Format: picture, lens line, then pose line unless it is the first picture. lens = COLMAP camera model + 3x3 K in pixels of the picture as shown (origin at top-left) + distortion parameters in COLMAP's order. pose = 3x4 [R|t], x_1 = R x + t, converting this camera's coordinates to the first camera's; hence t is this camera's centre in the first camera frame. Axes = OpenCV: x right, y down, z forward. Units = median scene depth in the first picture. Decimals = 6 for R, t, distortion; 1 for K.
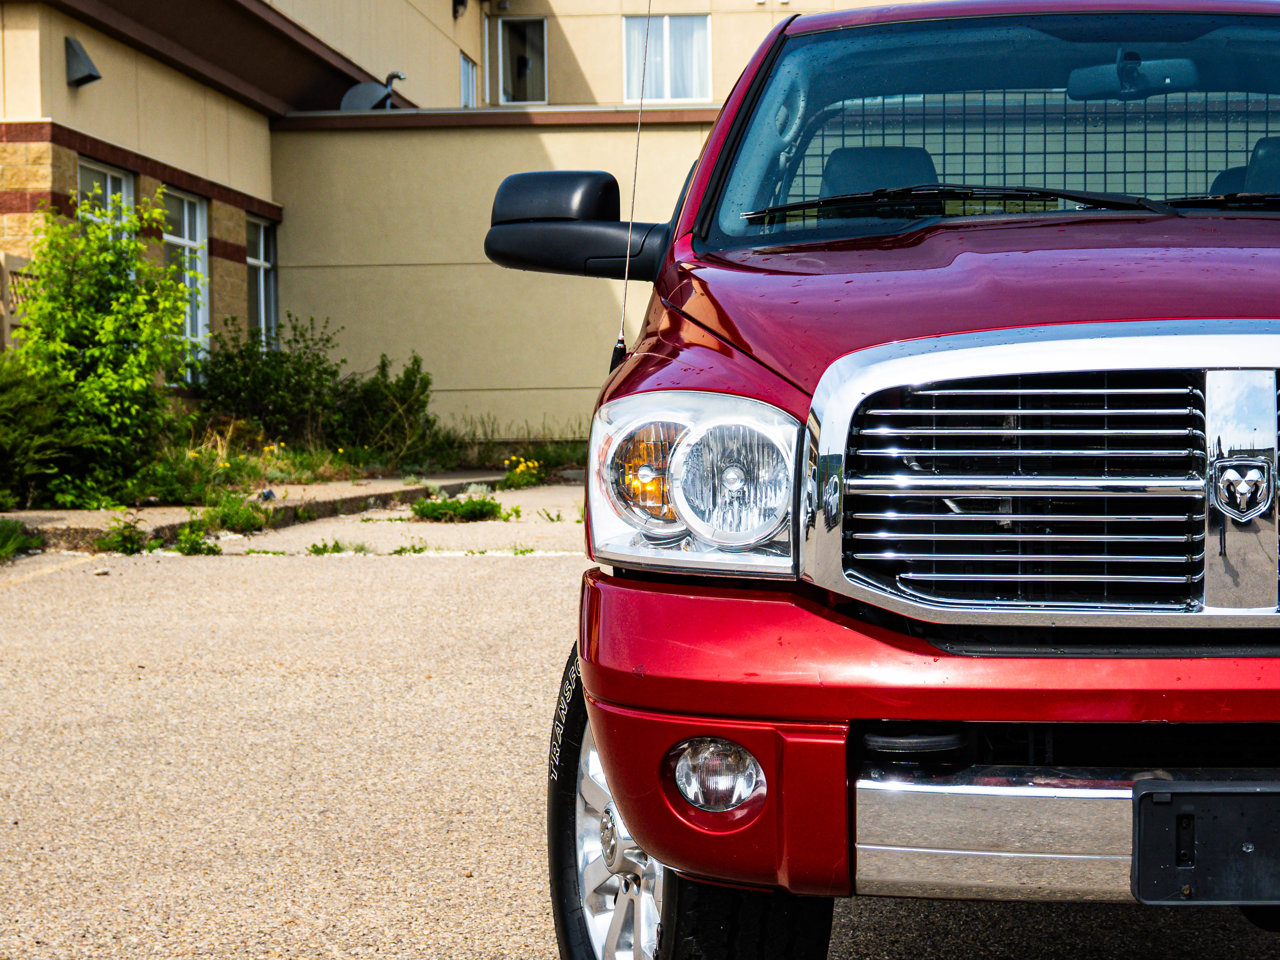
lens RADIAL K [[3203.4, 0, 631.8], [0, 3203.4, 485.4], [0, 0, 1]] dist [0.030149, 0.000000]
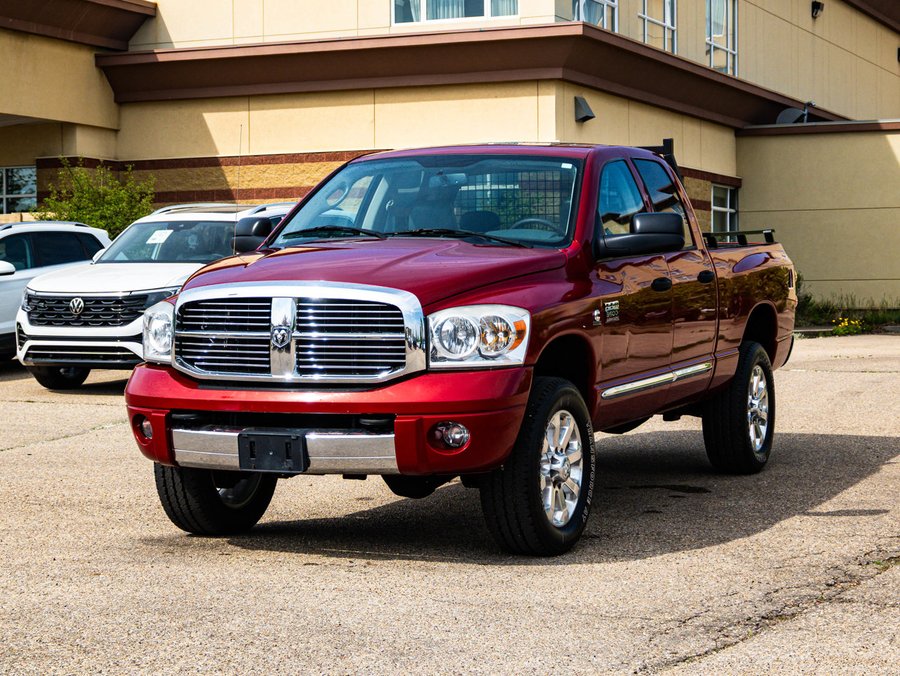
lens RADIAL K [[2252.4, 0, 452.1], [0, 2252.4, 345.1], [0, 0, 1]] dist [0.030149, 0.000000]
pose [[0.932103, 0.015822, -0.361847, 0.729731], [-0.013471, 0.999869, 0.009019, -0.007981], [0.361942, -0.003532, 0.932194, -0.613159]]
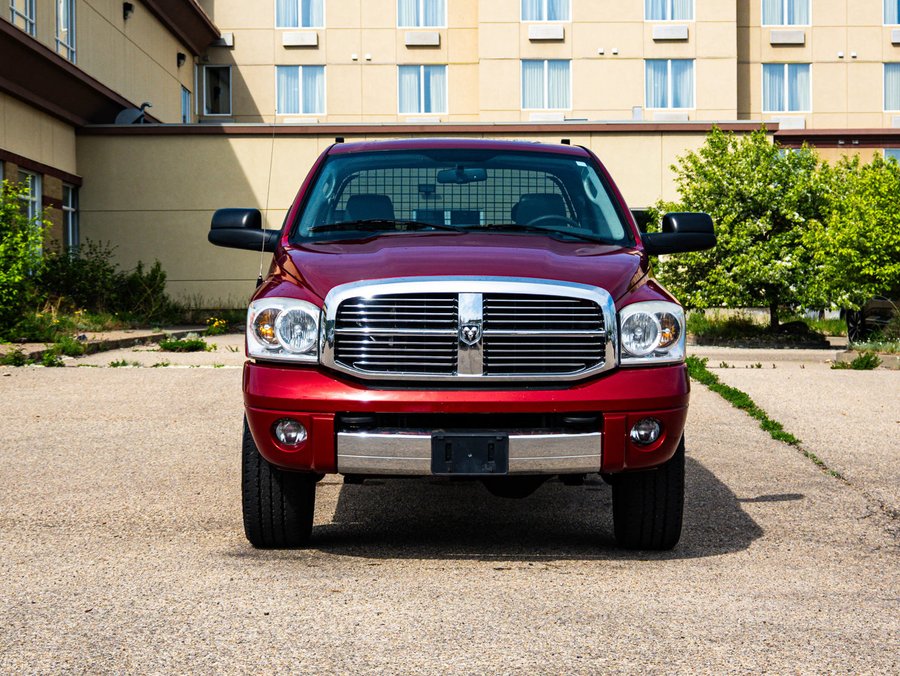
lens RADIAL K [[2252.4, 0, 457.5], [0, 2252.4, 338.3], [0, 0, 1]] dist [0.030149, 0.000000]
pose [[0.997158, 0.007619, 0.074959, 0.015652], [-0.007641, 0.999971, 0.000003, 0.003486], [-0.074957, -0.000575, 0.997187, -0.687595]]
